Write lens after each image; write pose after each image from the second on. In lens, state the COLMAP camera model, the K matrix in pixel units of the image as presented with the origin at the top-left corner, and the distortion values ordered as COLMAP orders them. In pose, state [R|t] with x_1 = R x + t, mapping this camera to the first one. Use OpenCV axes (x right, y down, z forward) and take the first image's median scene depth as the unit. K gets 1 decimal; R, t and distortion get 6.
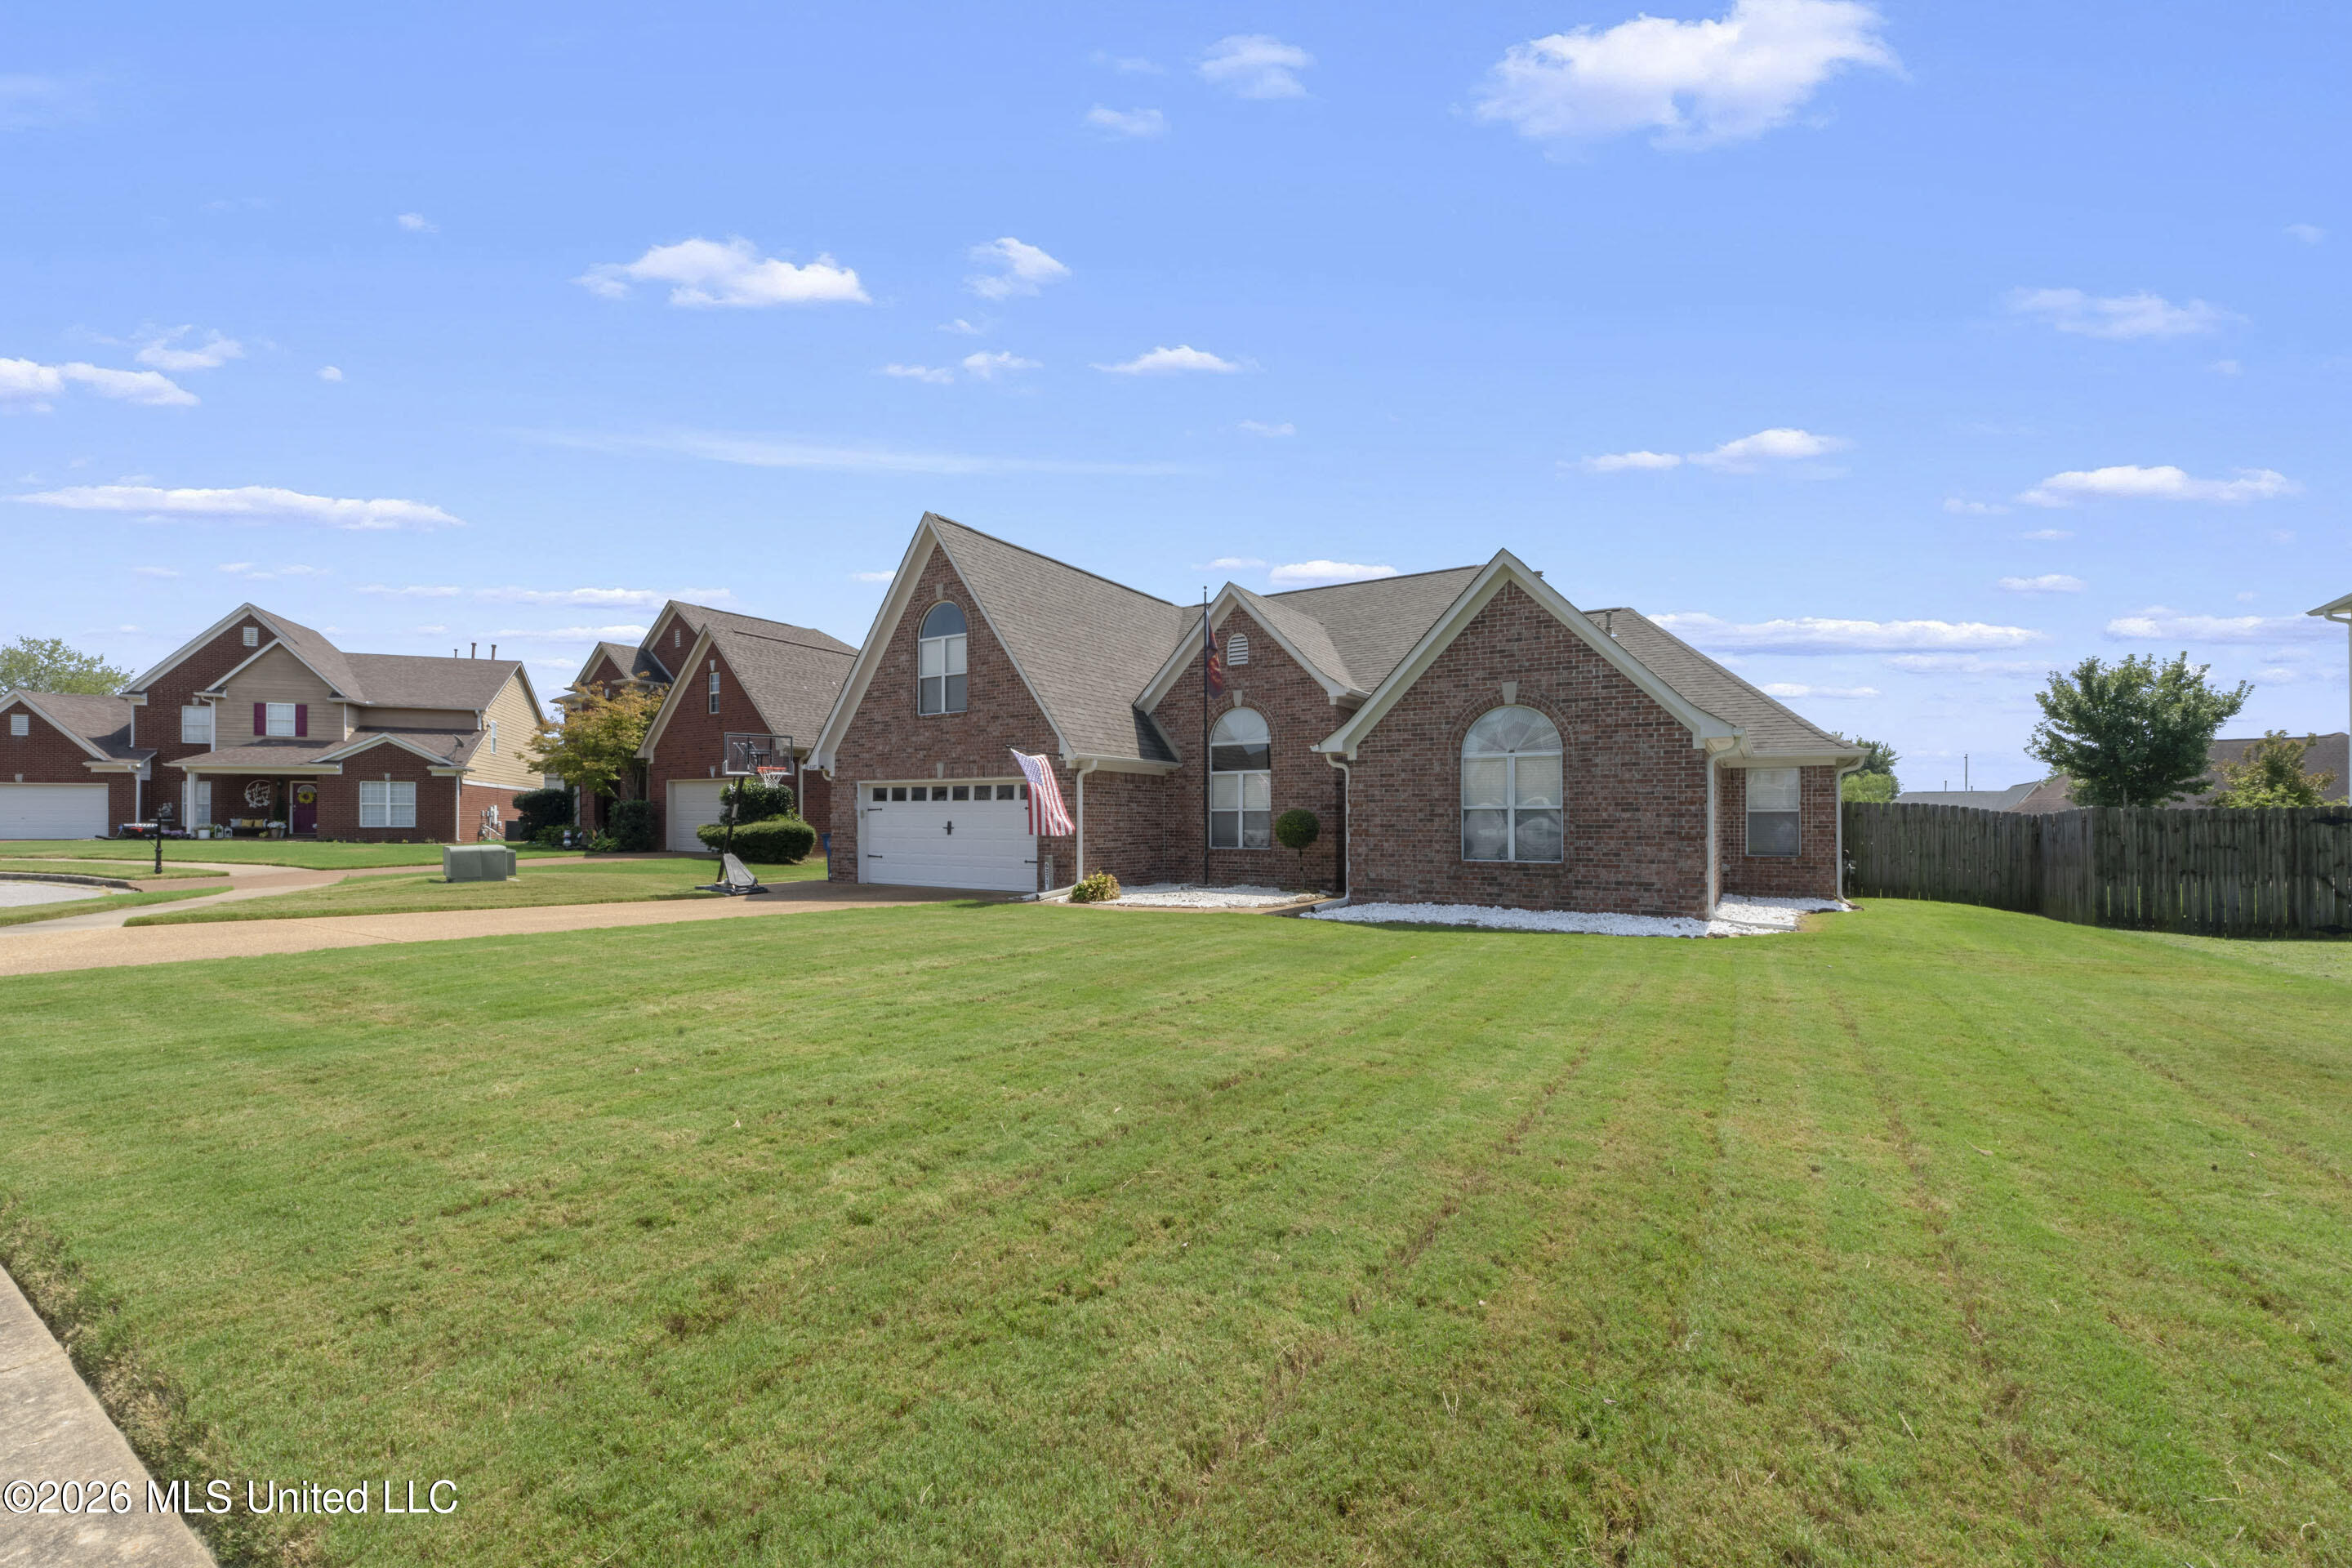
lens RADIAL K [[946.1, 0, 1182.8], [0, 946.1, 793.6], [0, 0, 1]] dist [-0.001090, 0.000436]
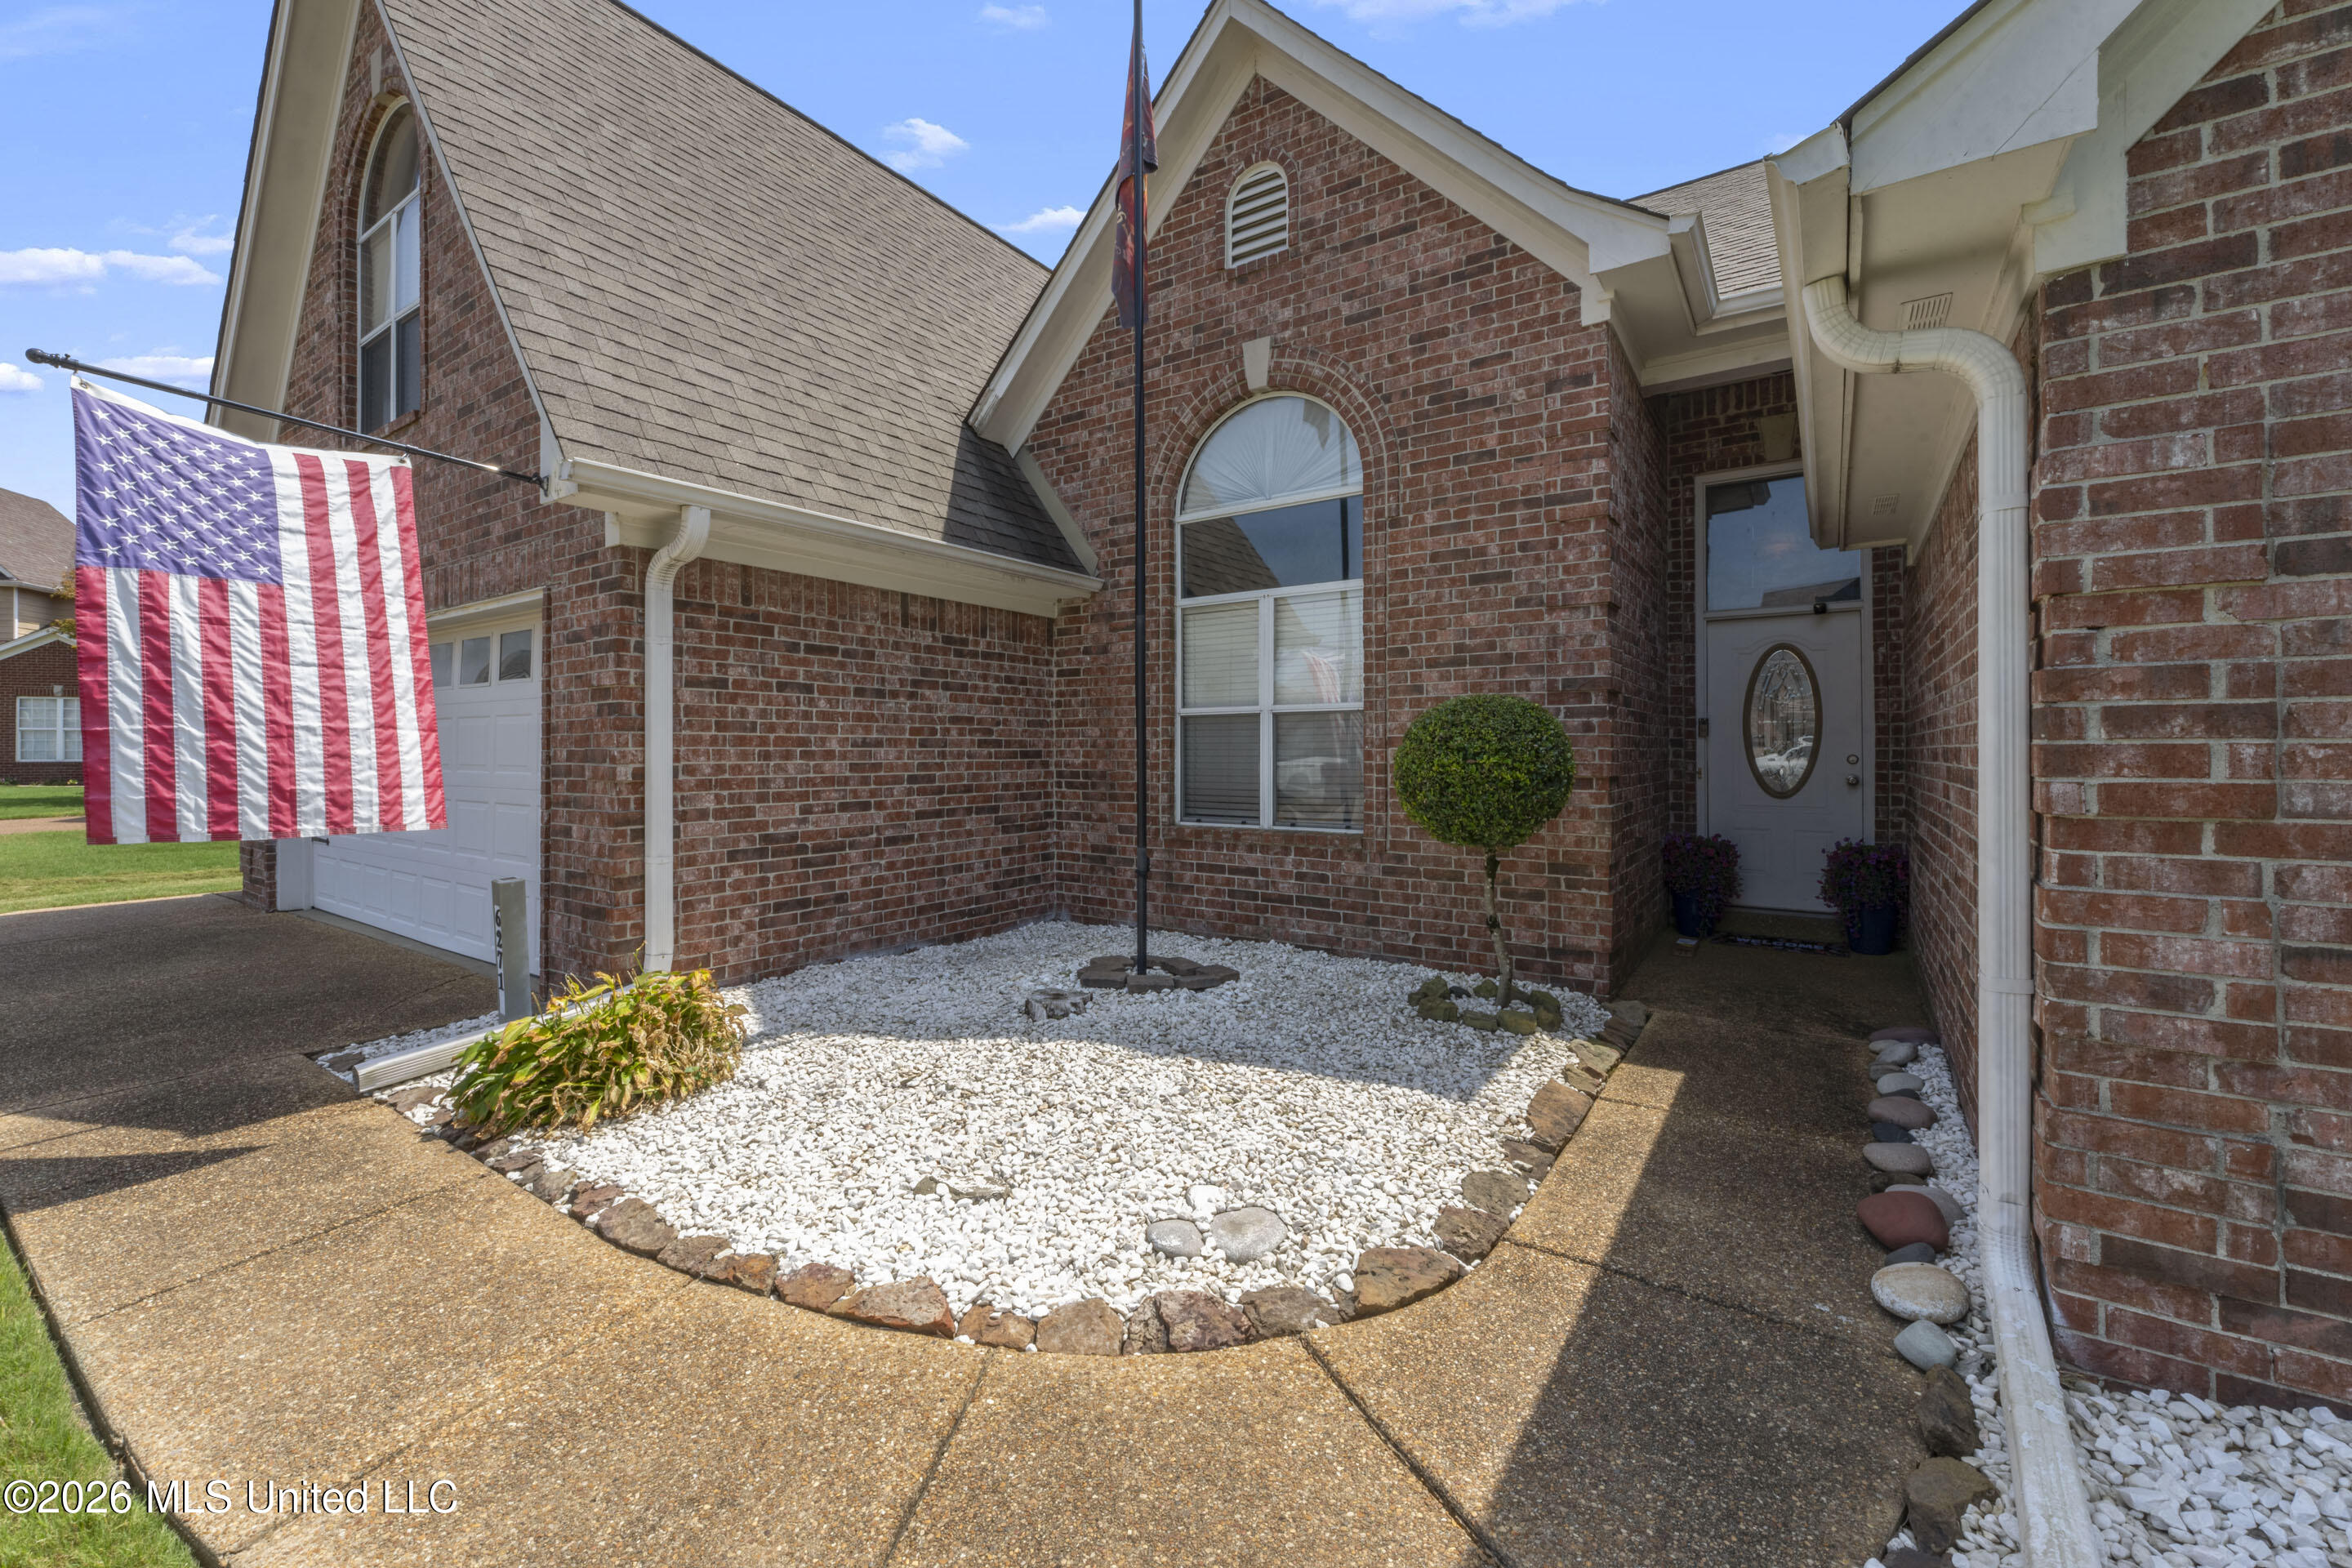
lens RADIAL K [[946.1, 0, 1171.7], [0, 946.1, 764.9], [0, 0, 1]] dist [-0.001090, 0.000436]
pose [[0.998355, -0.004359, -0.057172, 0.046603], [0.007025, 0.998893, 0.046516, 0.021041], [0.056906, -0.046841, 0.997280, 0.667175]]
